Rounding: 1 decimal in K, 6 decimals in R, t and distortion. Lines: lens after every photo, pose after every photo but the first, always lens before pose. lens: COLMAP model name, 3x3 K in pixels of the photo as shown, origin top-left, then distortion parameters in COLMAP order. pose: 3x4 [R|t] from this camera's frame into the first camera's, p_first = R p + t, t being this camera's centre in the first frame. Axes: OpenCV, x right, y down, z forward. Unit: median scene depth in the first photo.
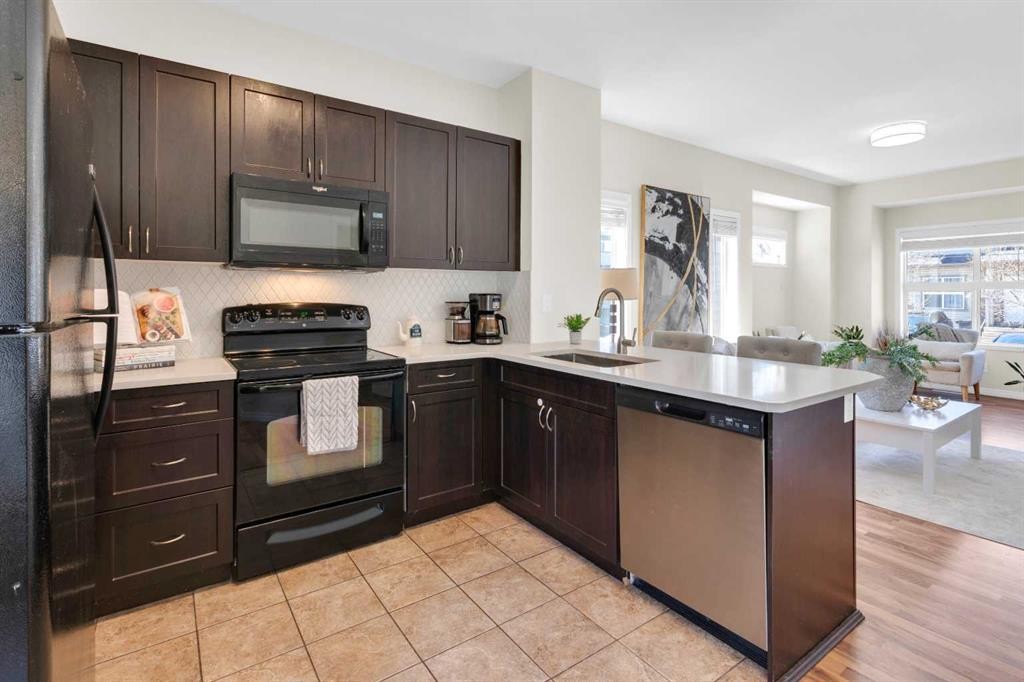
lens RADIAL K [[491.7, 0, 509.9], [0, 491.7, 295.5], [0, 0, 1]] dist [0.009124, 0.000548]
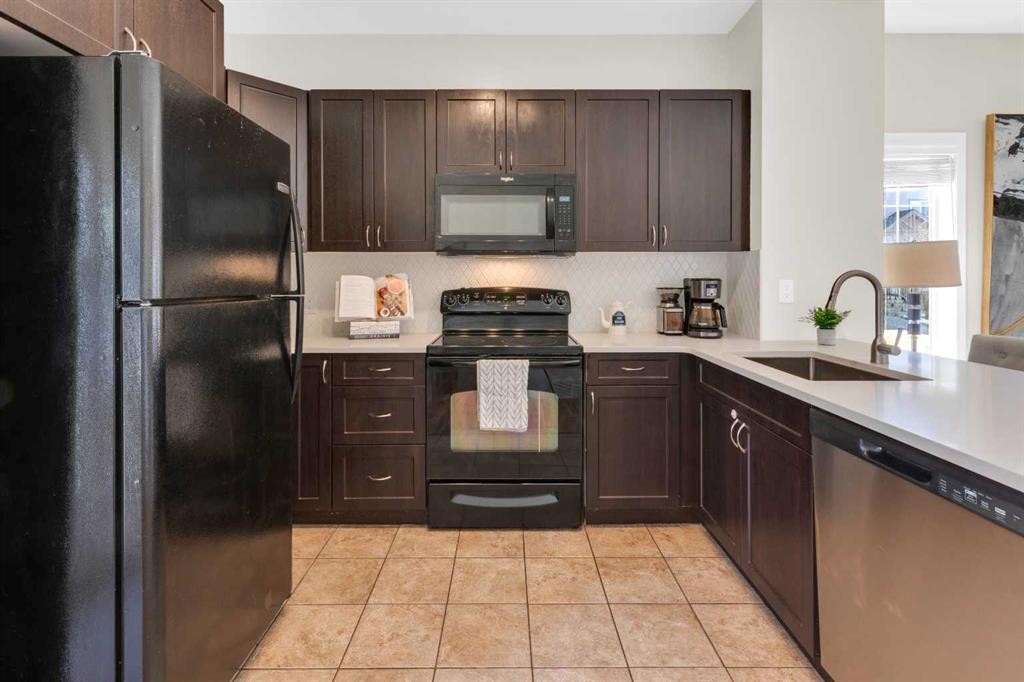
lens RADIAL K [[494.4, 0, 509.2], [0, 494.4, 282.3], [0, 0, 1]] dist [0.006008, 0.000509]
pose [[0.820294, 0.002766, -0.571936, 0.223505], [-0.000615, 0.999992, 0.003954, -0.000058], [0.571942, -0.002892, 0.820289, 0.135555]]
